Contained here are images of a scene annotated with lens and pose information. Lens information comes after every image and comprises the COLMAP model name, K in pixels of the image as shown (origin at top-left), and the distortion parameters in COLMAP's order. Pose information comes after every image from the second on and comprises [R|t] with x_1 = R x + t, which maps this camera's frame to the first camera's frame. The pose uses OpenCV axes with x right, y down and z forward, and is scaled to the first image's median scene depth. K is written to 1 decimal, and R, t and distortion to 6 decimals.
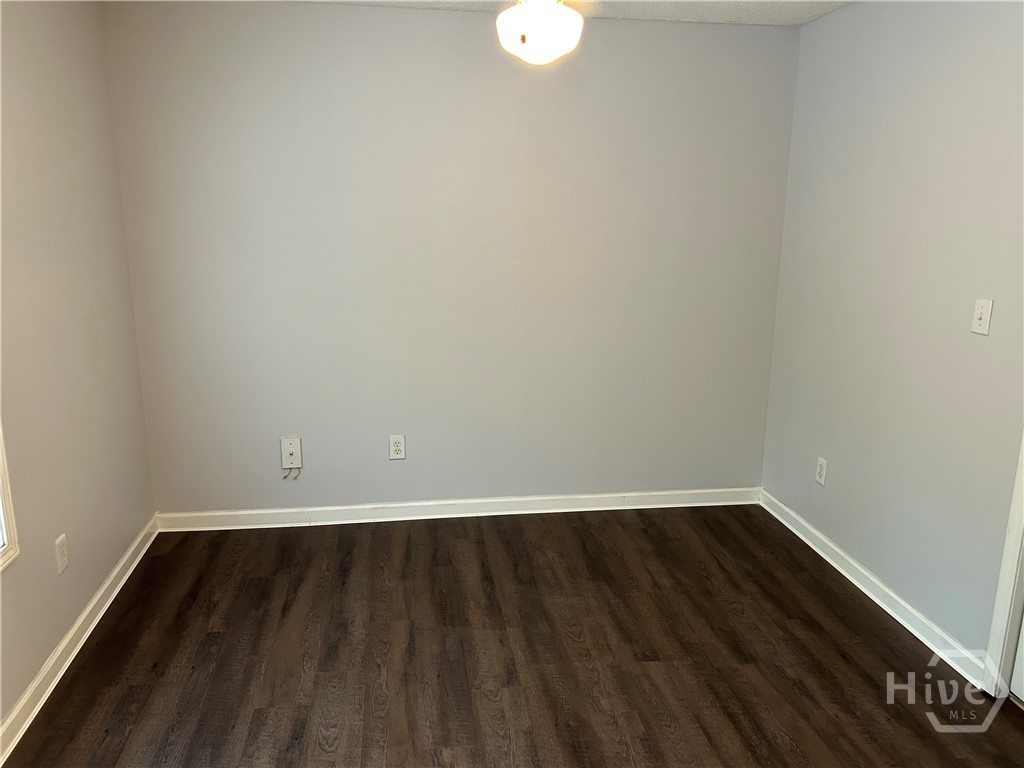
lens RADIAL K [[809.5, 0, 513.2], [0, 809.5, 384.0], [0, 0, 1]] dist [0.047619, -0.006646]
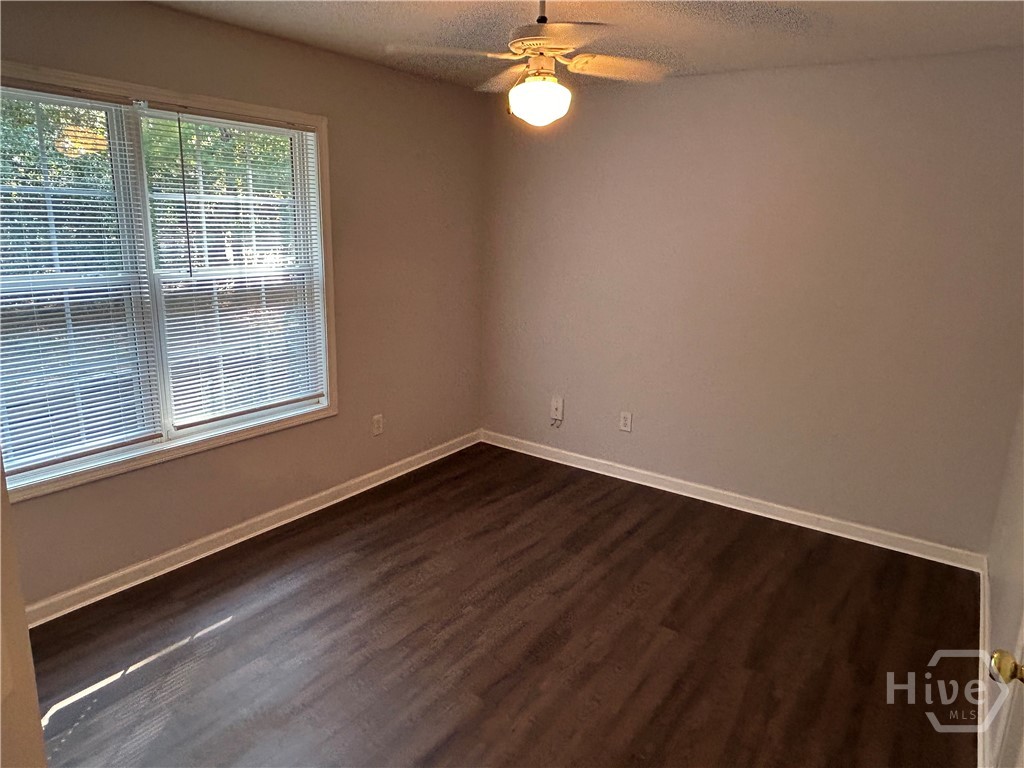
lens RADIAL K [[671.4, 0, 511.3], [0, 671.4, 382.7], [0, 0, 1]] dist [-0.001965, -0.003107]
pose [[0.723620, 0.174075, -0.667886, 0.525457], [-0.180712, 0.981700, 0.060075, -0.016303], [0.666121, 0.077223, 0.741835, 0.109358]]
